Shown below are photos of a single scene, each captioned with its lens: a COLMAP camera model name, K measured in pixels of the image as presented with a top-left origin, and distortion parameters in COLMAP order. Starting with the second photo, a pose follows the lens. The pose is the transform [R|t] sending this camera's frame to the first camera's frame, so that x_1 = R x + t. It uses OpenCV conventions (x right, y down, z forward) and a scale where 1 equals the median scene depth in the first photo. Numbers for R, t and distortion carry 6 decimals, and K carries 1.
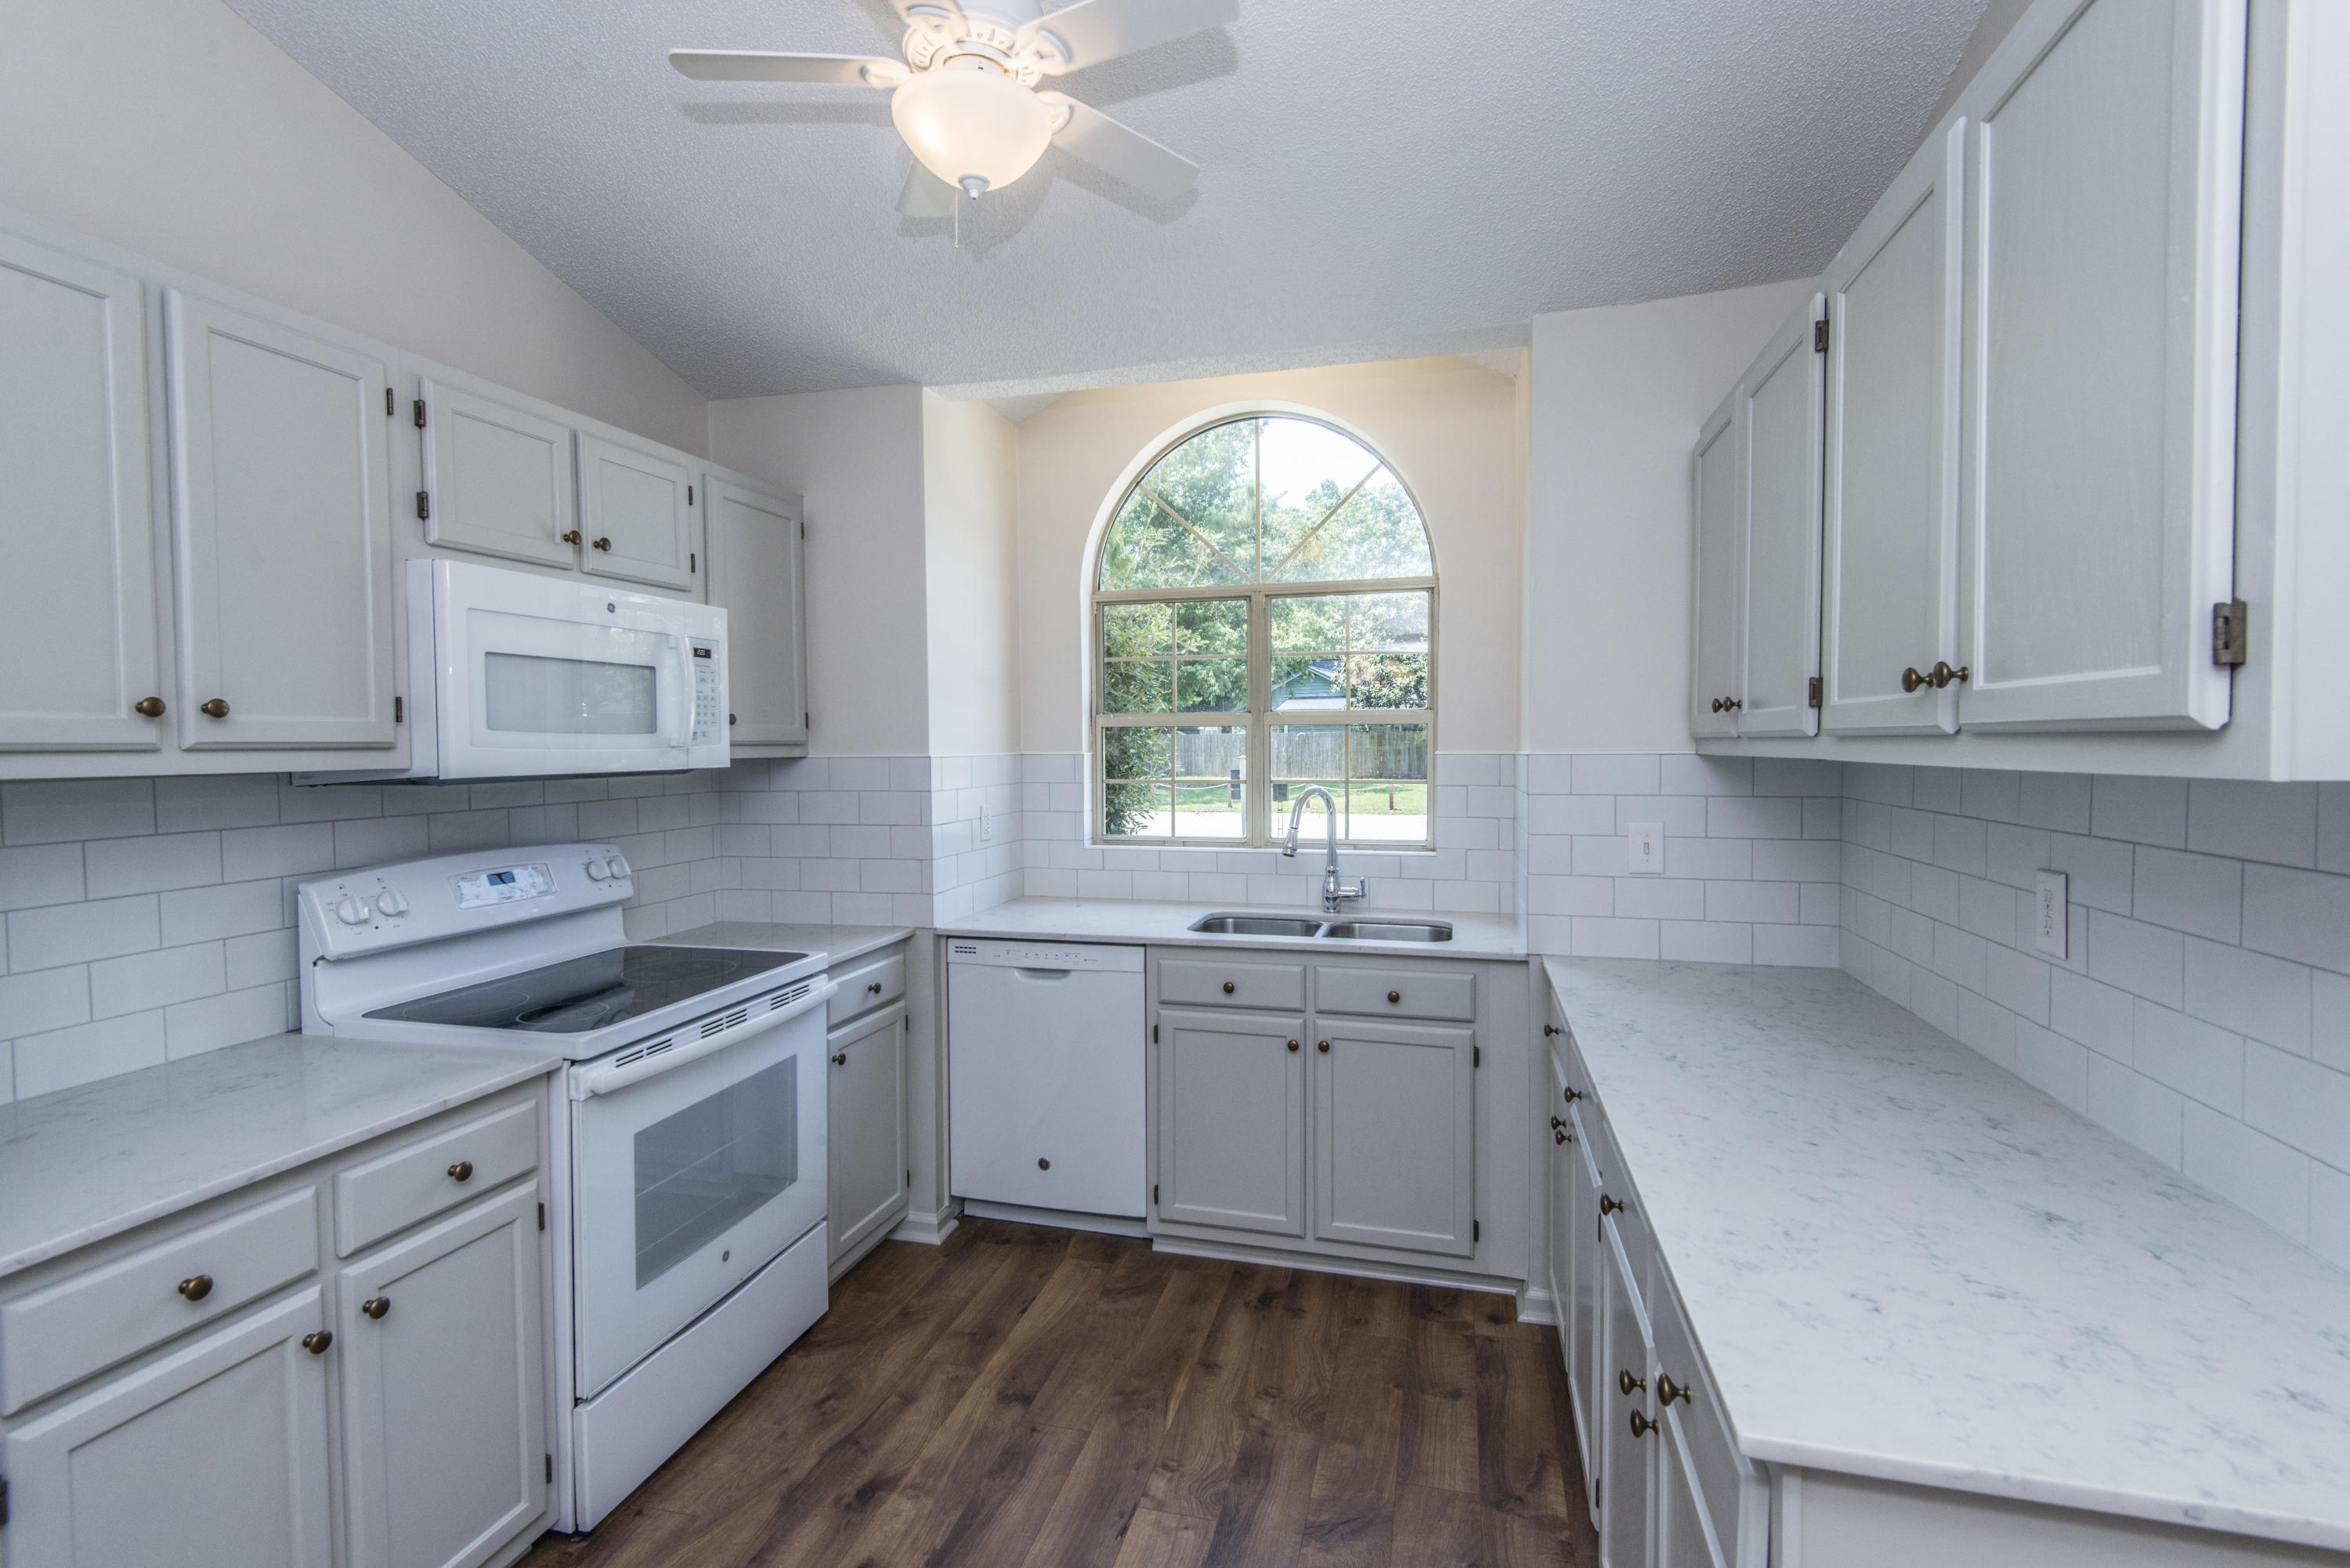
lens RADIAL K [[1060.5, 0, 1181.7], [0, 1060.5, 774.3], [0, 0, 1]] dist [0.031449, -0.015616]
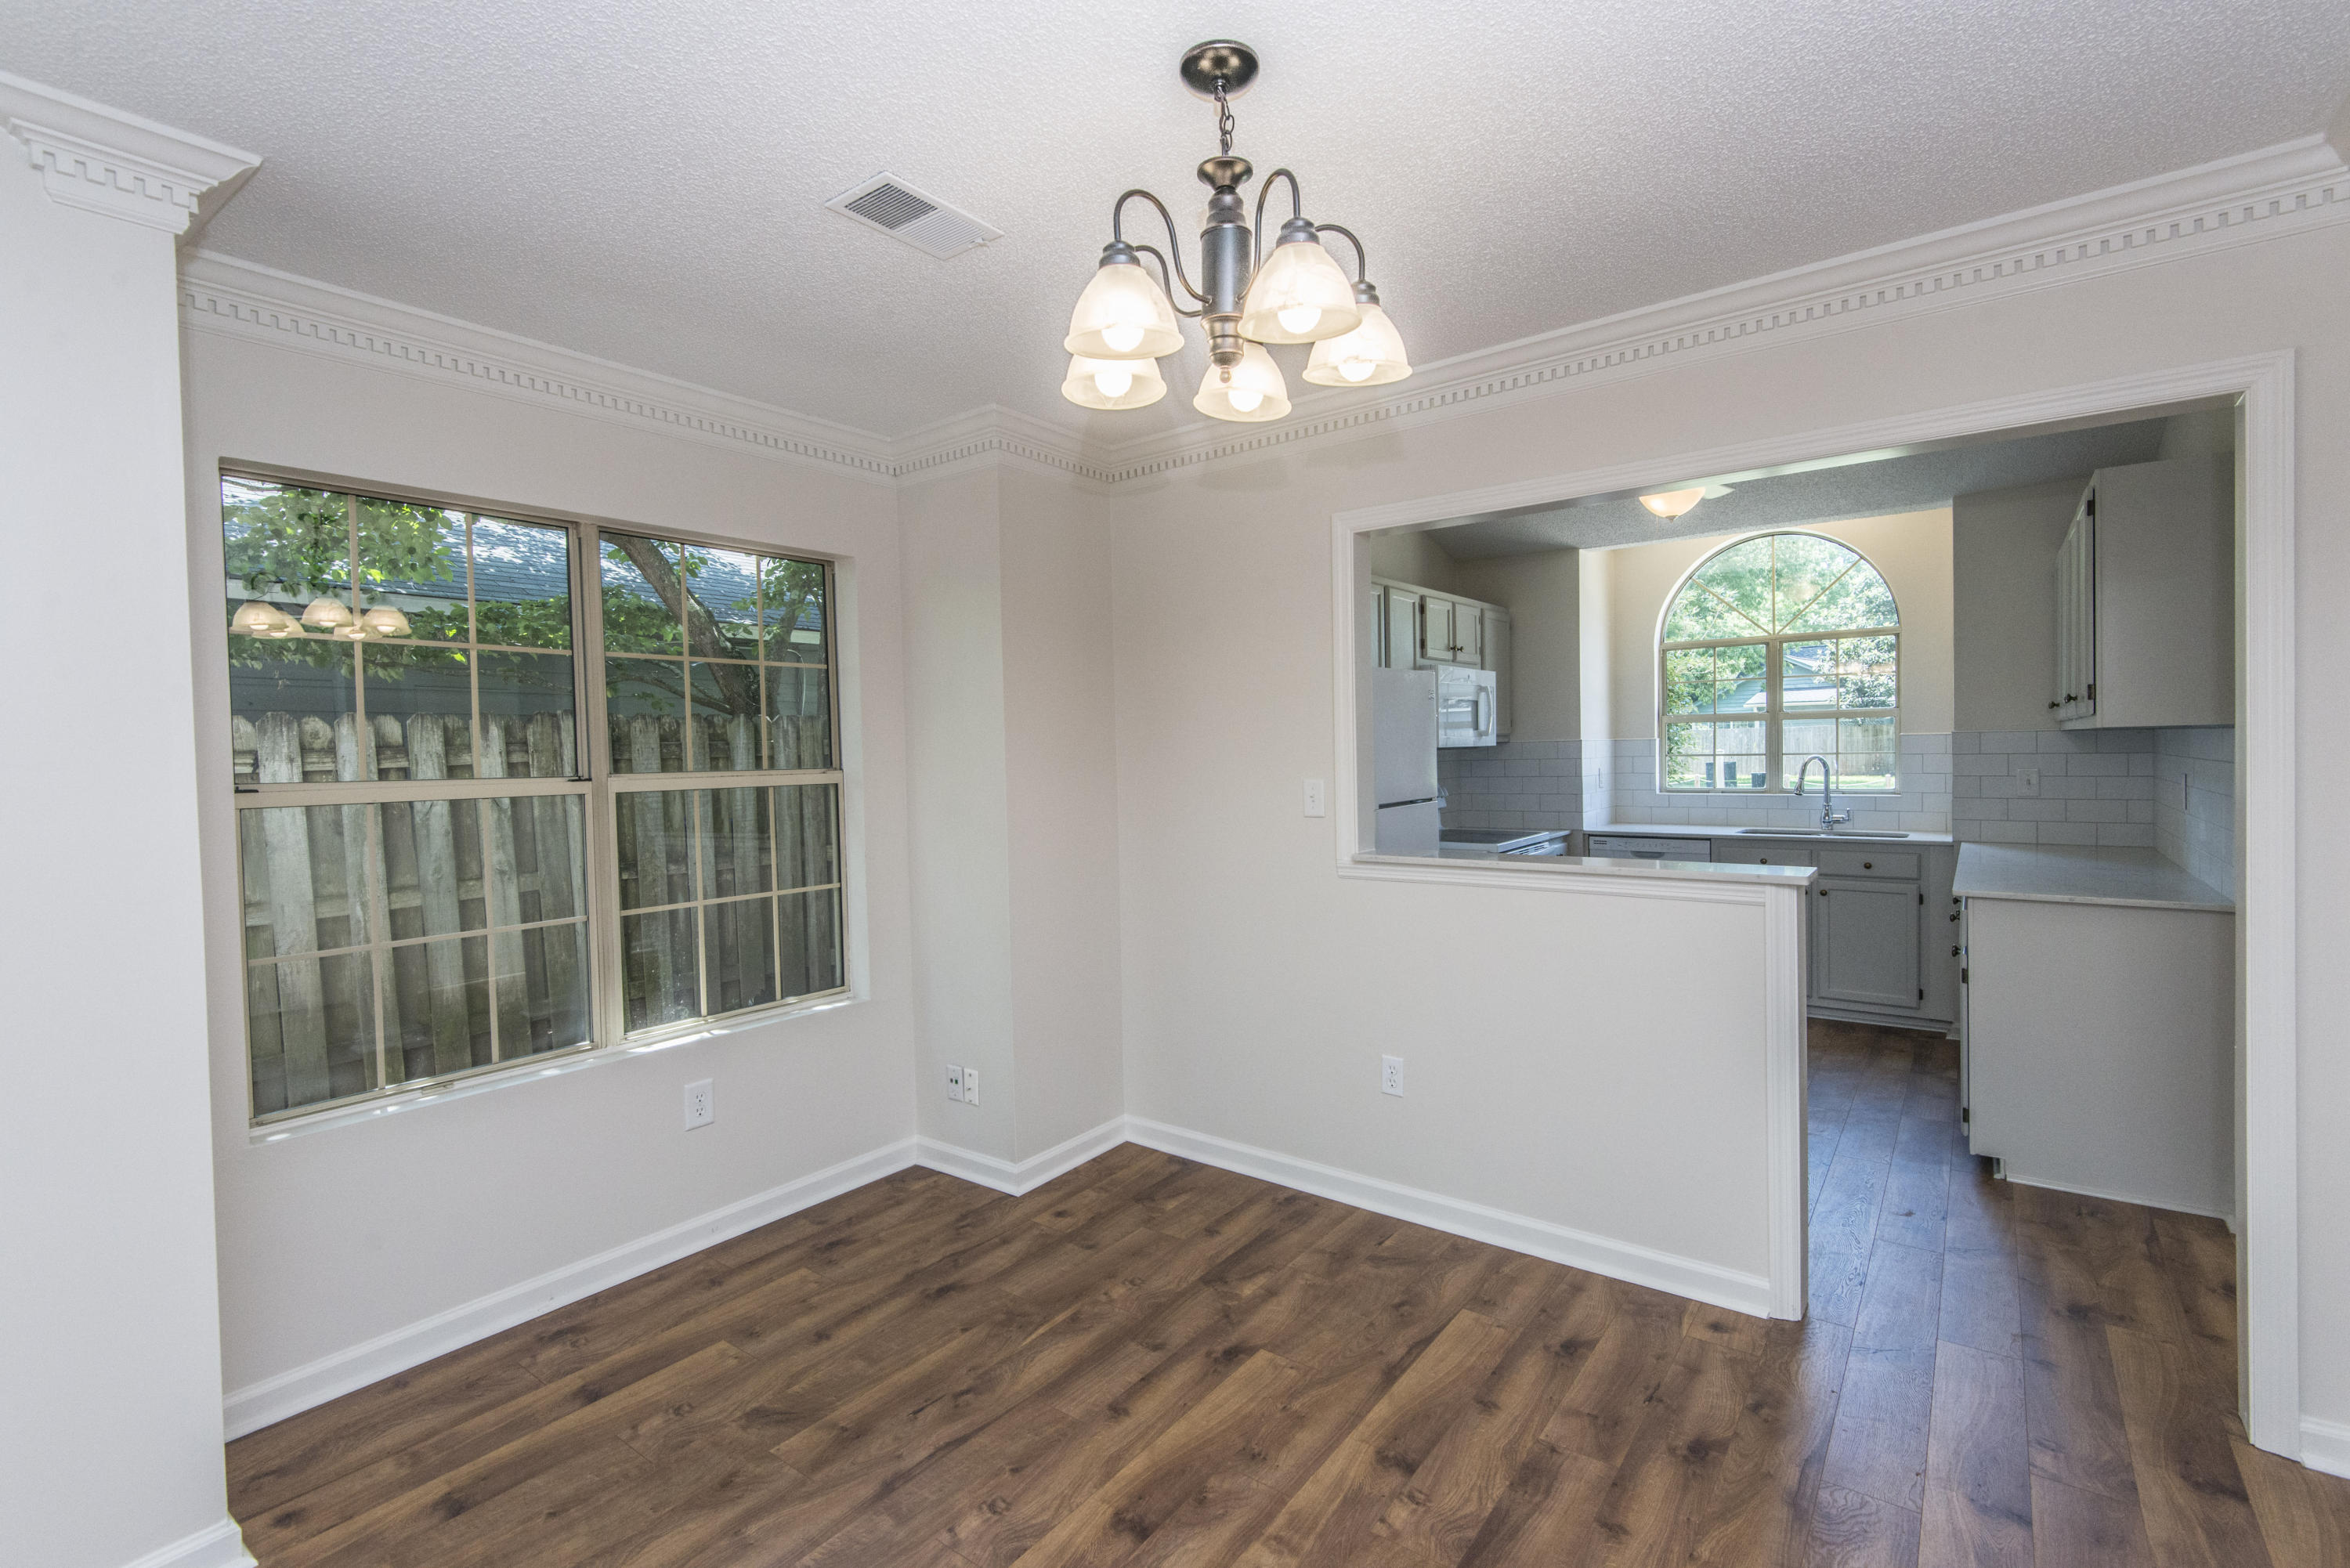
lens RADIAL K [[1060.5, 0, 1176.8], [0, 1060.5, 772.6], [0, 0, 1]] dist [0.031449, -0.015616]
pose [[0.922822, -0.002016, -0.385222, -0.192175], [0.000606, 0.999993, -0.003782, 0.053924], [0.385226, 0.003257, 0.922816, -1.190066]]
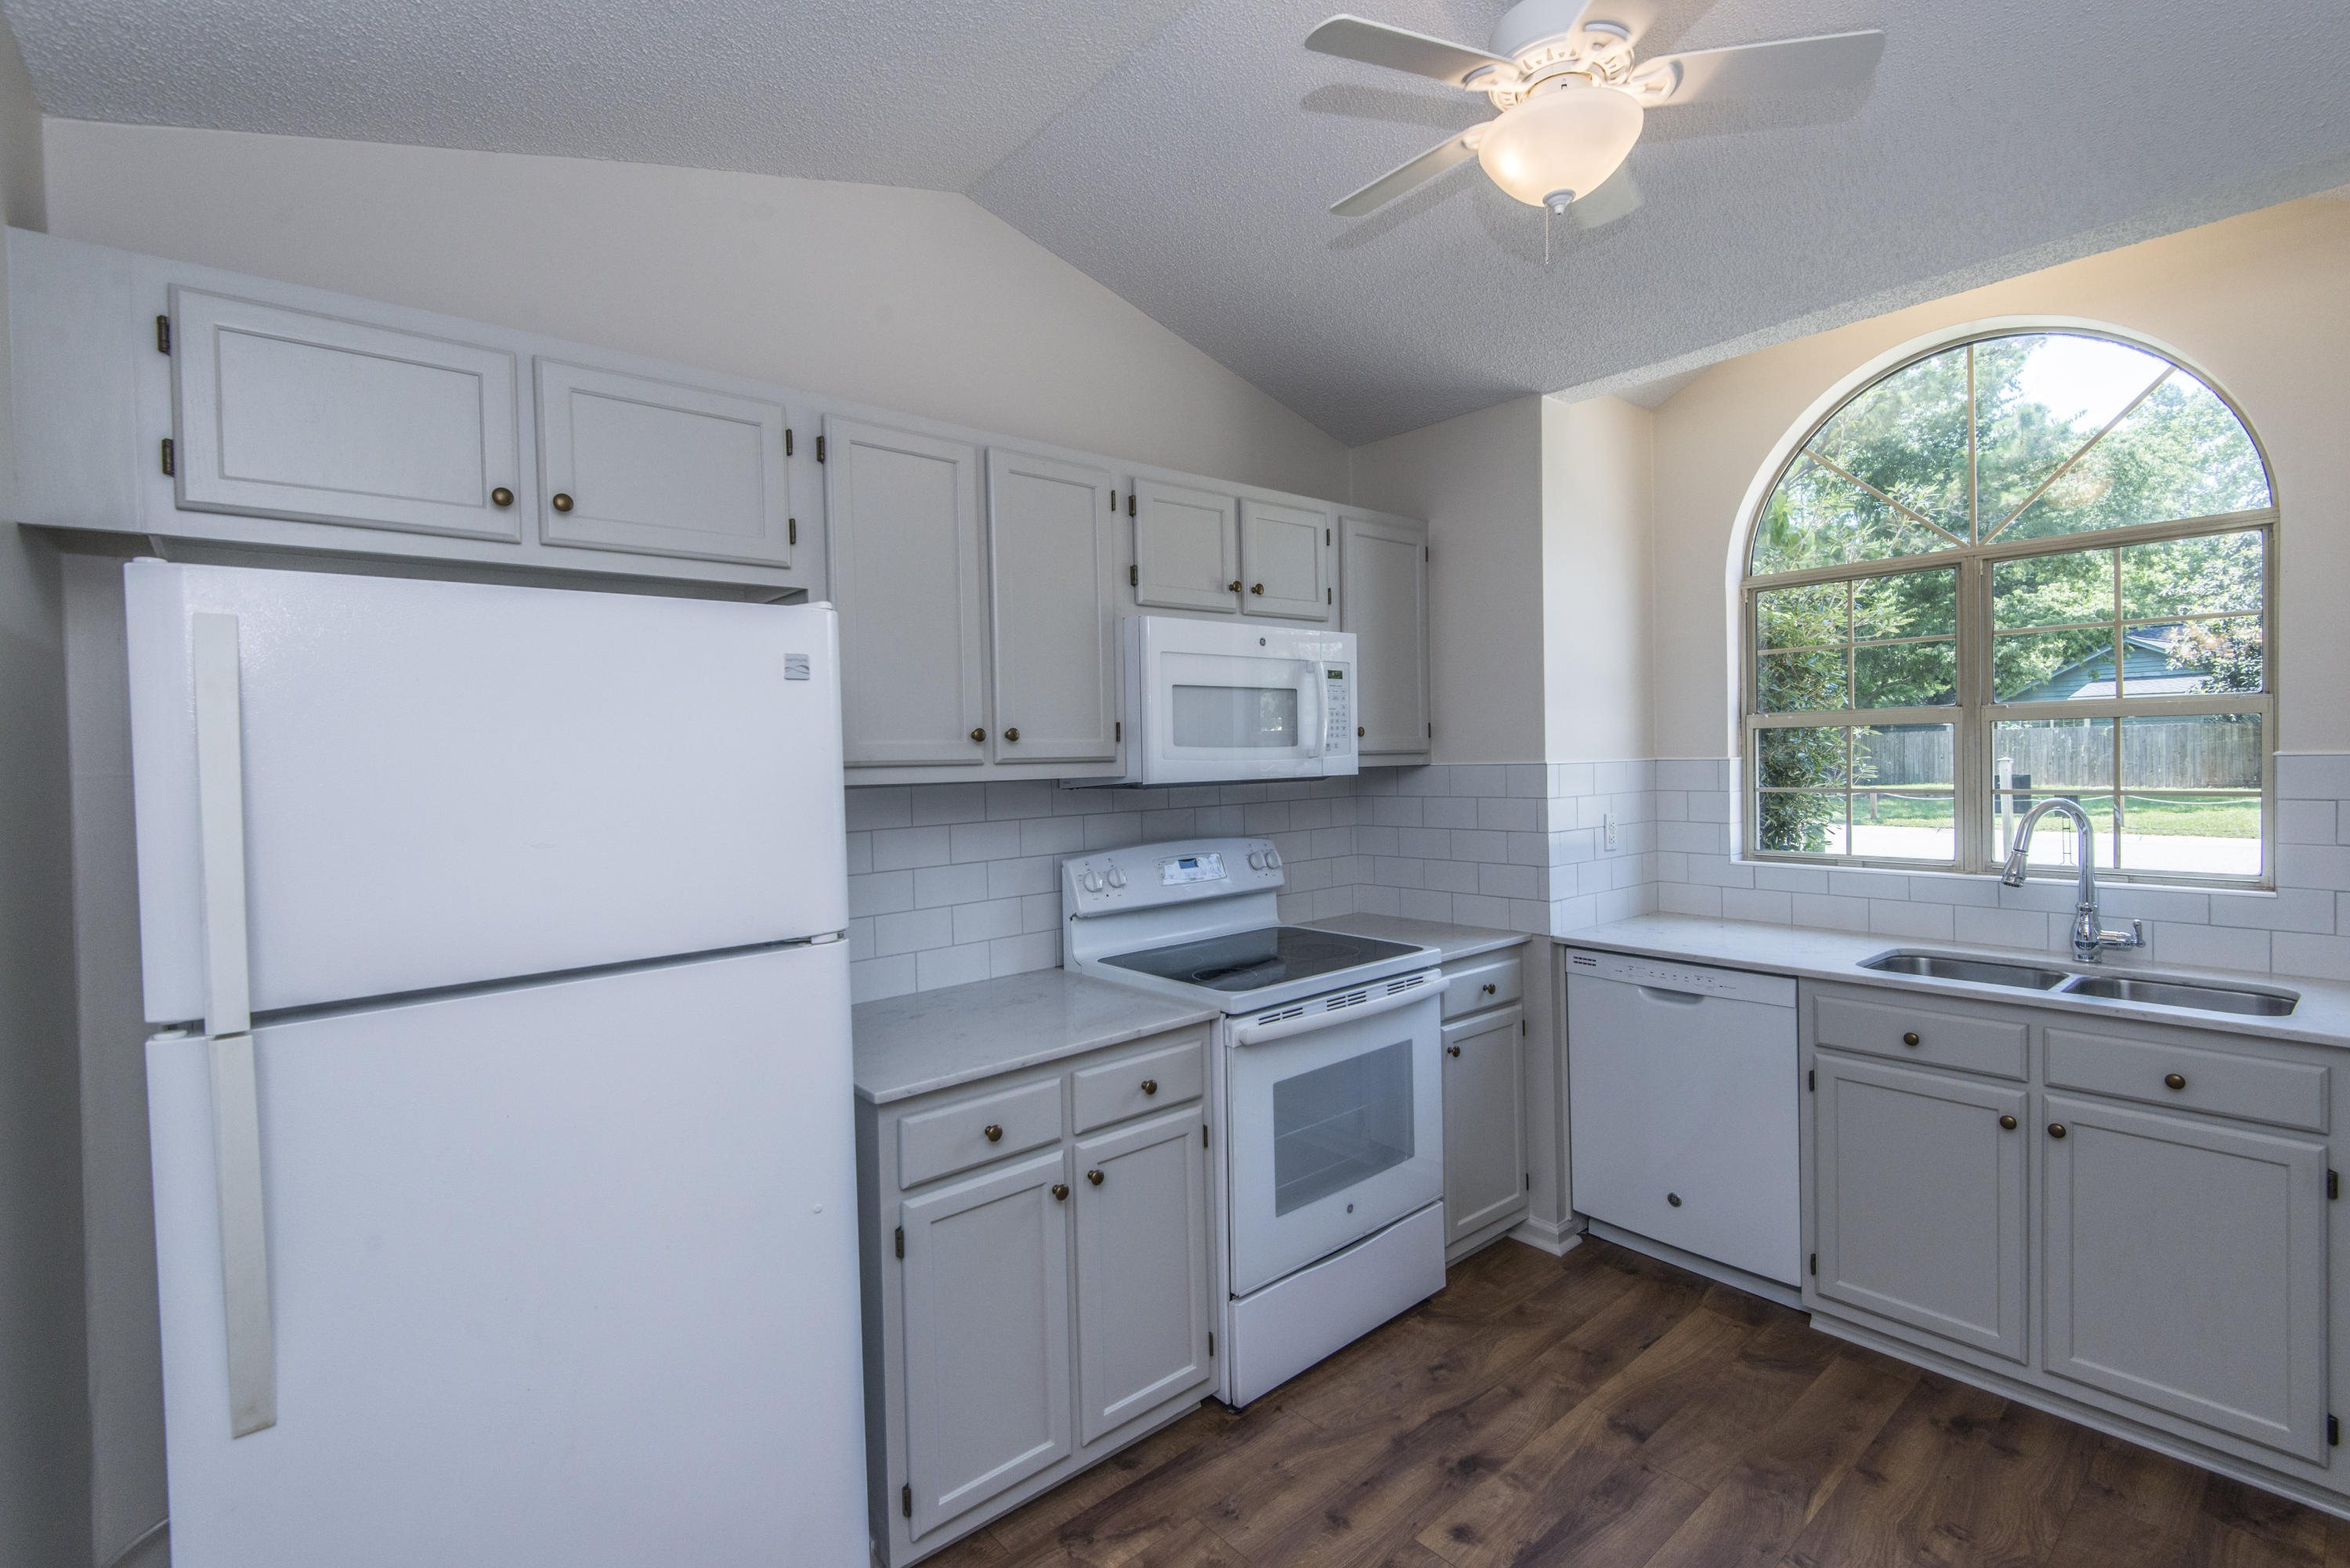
lens RADIAL K [[1060.5, 0, 1180.8], [0, 1060.5, 773.4], [0, 0, 1]] dist [0.031449, -0.015616]
pose [[0.822560, -0.001551, -0.568677, 0.055639], [-0.002086, 0.999981, -0.005745, -0.001179], [0.568675, 0.005912, 0.822541, -0.022336]]
